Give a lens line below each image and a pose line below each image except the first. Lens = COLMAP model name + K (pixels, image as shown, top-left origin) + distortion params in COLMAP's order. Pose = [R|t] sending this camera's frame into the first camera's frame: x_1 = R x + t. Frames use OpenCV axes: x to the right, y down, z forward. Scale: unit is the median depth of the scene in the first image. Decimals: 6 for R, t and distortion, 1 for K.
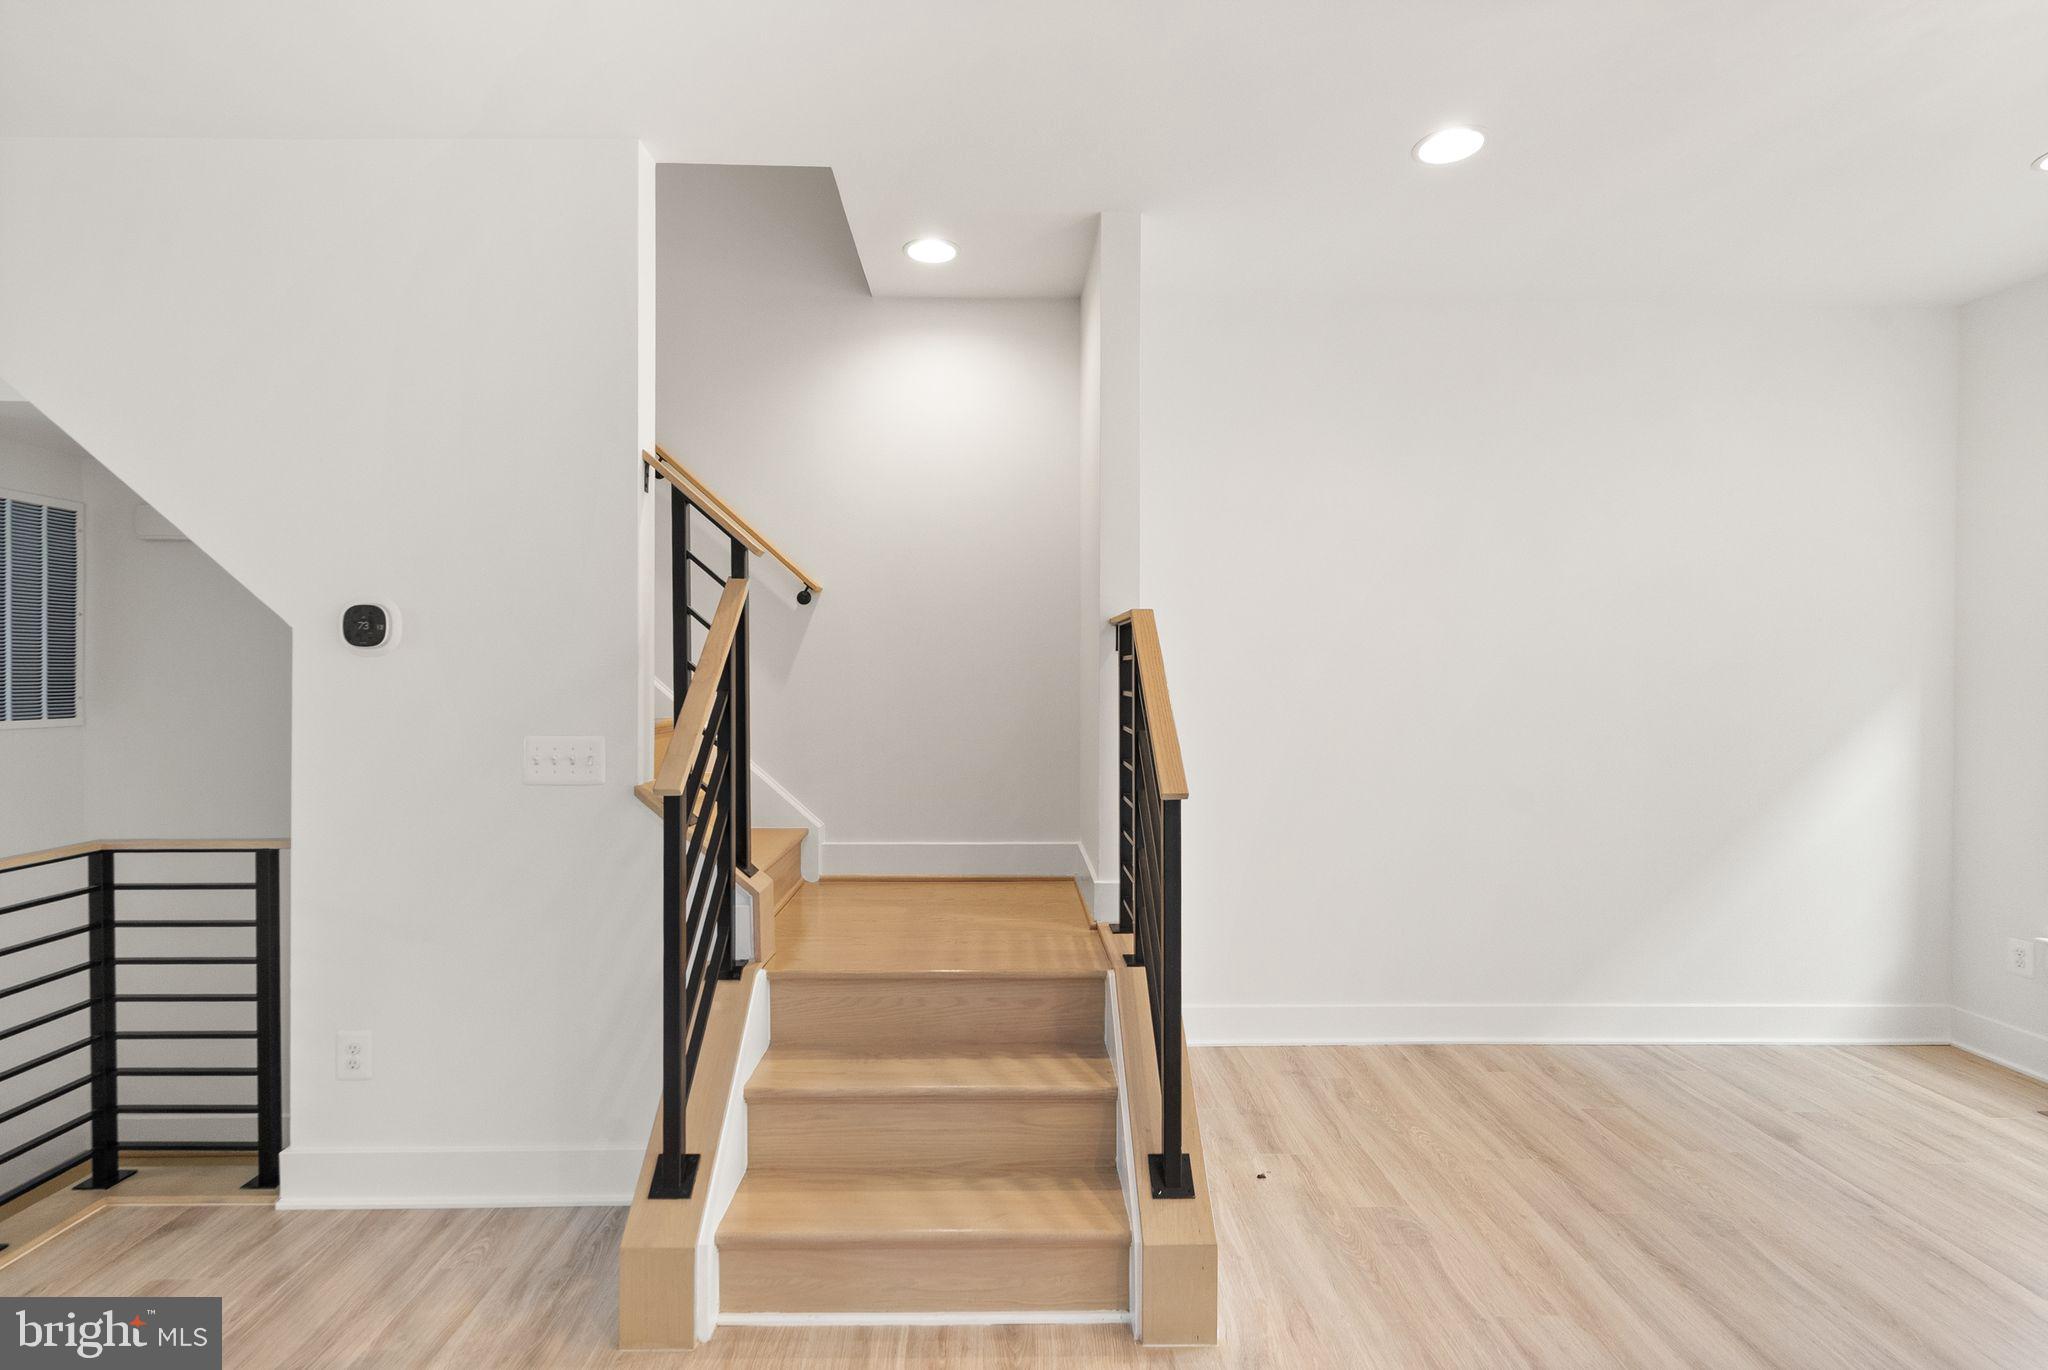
lens RADIAL K [[964.8, 0, 1015.7], [0, 964.8, 669.3], [0, 0, 1]] dist [0.004768, 0.000072]
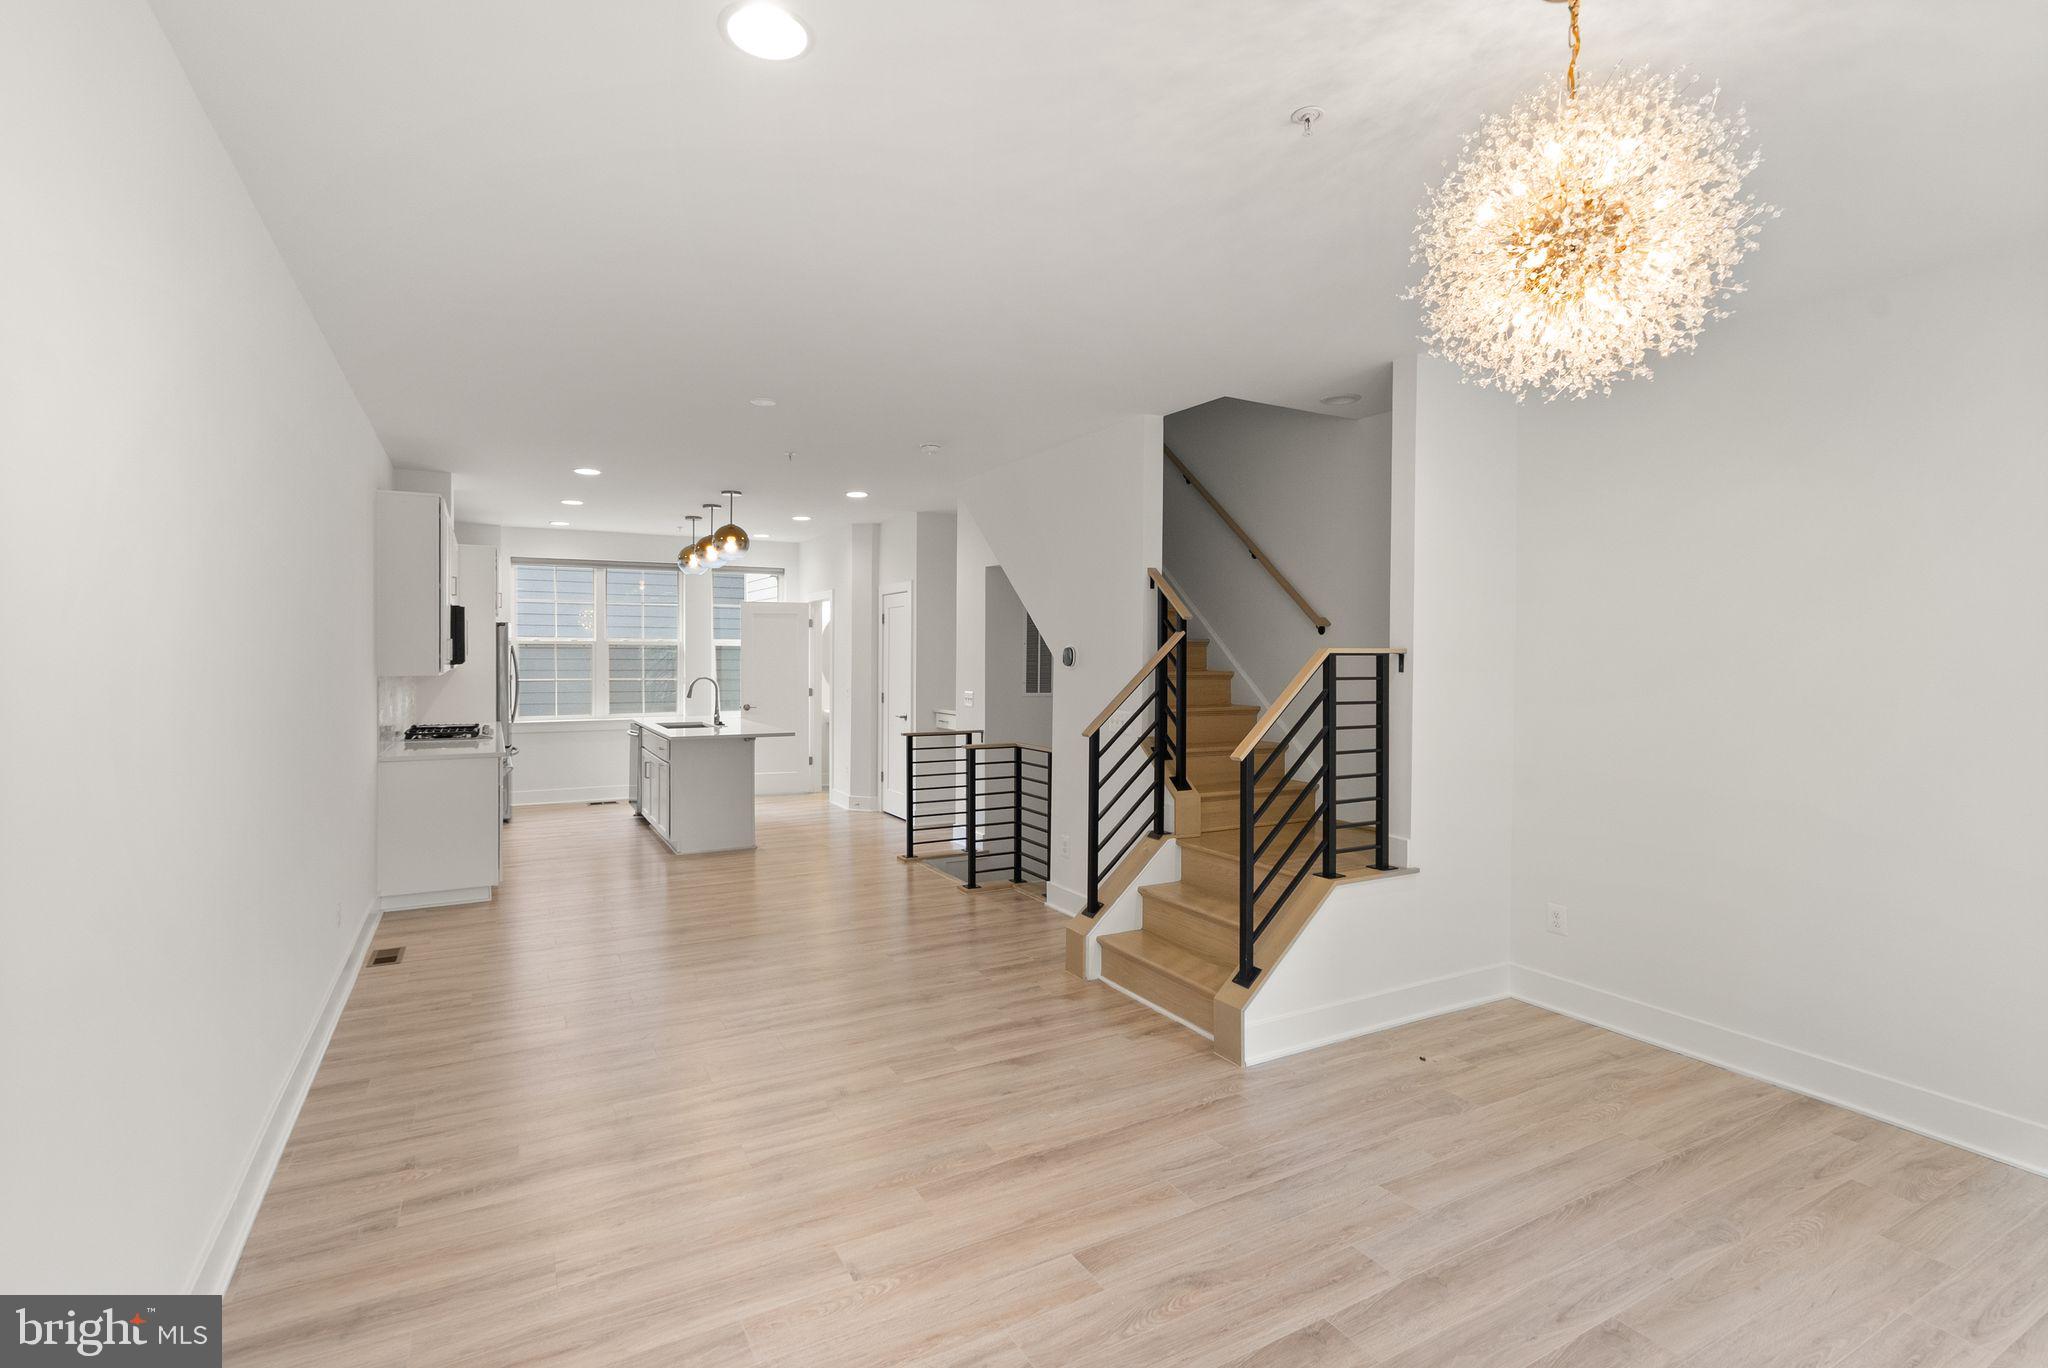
lens RADIAL K [[964.8, 0, 1015.7], [0, 964.8, 668.3], [0, 0, 1]] dist [0.004768, 0.000072]
pose [[0.471227, 0.015218, -0.881880, 1.195378], [-0.005577, 0.999883, 0.014274, -0.046103], [0.881994, -0.001808, 0.471257, -0.156220]]
